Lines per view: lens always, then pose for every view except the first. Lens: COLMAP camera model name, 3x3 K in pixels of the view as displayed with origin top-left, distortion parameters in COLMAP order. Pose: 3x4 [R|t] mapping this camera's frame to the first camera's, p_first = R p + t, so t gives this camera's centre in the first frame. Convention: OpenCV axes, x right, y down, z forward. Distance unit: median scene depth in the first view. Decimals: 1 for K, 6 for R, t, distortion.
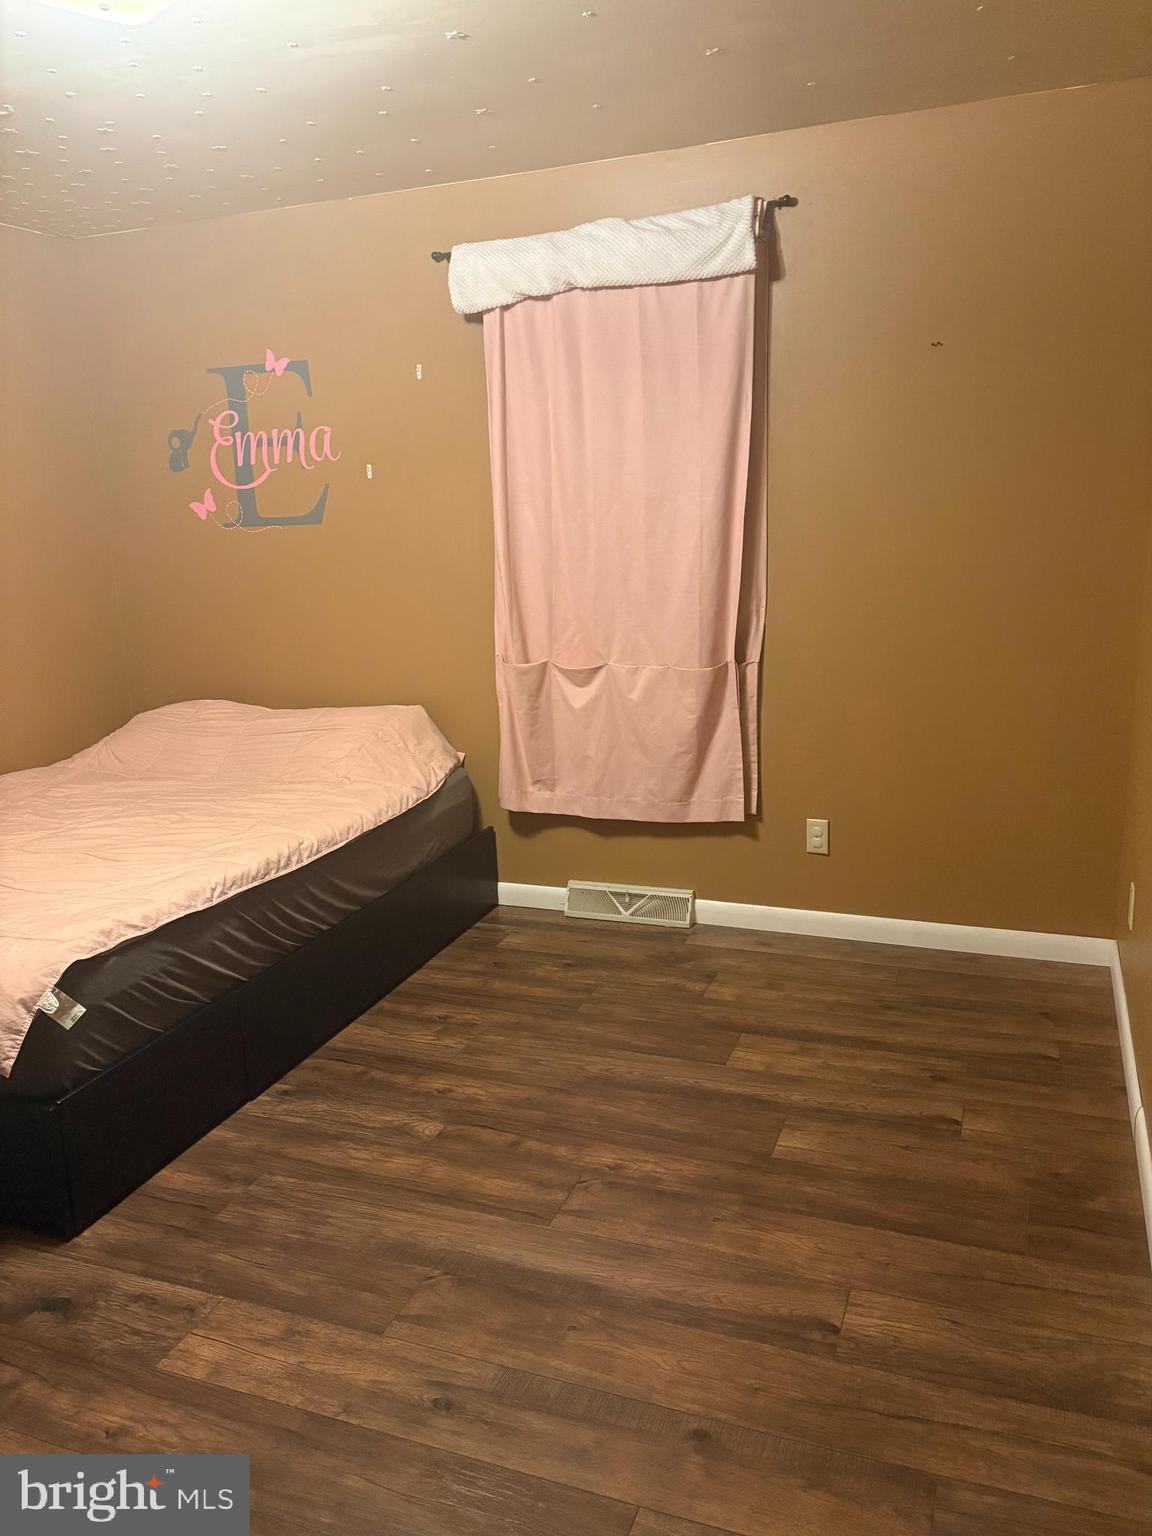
lens RADIAL K [[1151.6, 0, 576.5], [0, 1151.6, 767.5], [0, 0, 1]] dist [0.056353, -0.035686]
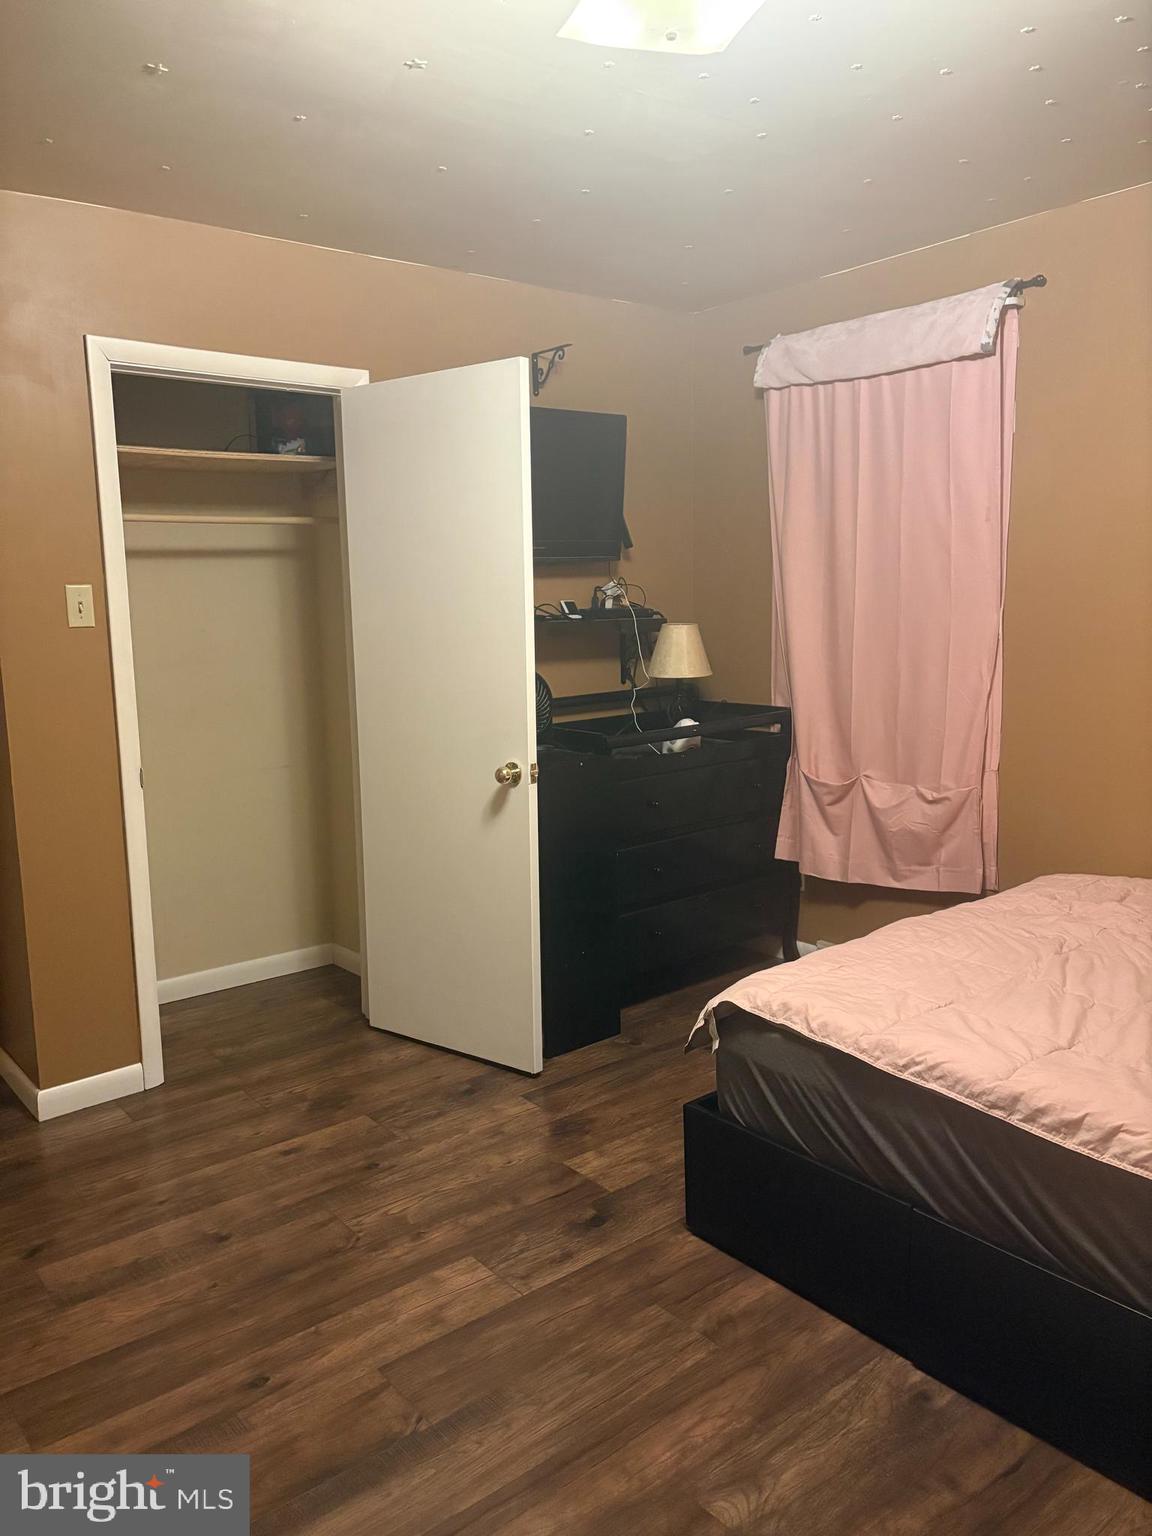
lens RADIAL K [[1151.6, 0, 575.1], [0, 1151.6, 760.1], [0, 0, 1]] dist [0.056353, -0.035686]
pose [[-0.488303, 0.173681, -0.855216, 0.448666], [-0.153718, 0.947554, 0.280201, -0.286400], [0.859029, 0.268285, -0.435996, 1.211091]]
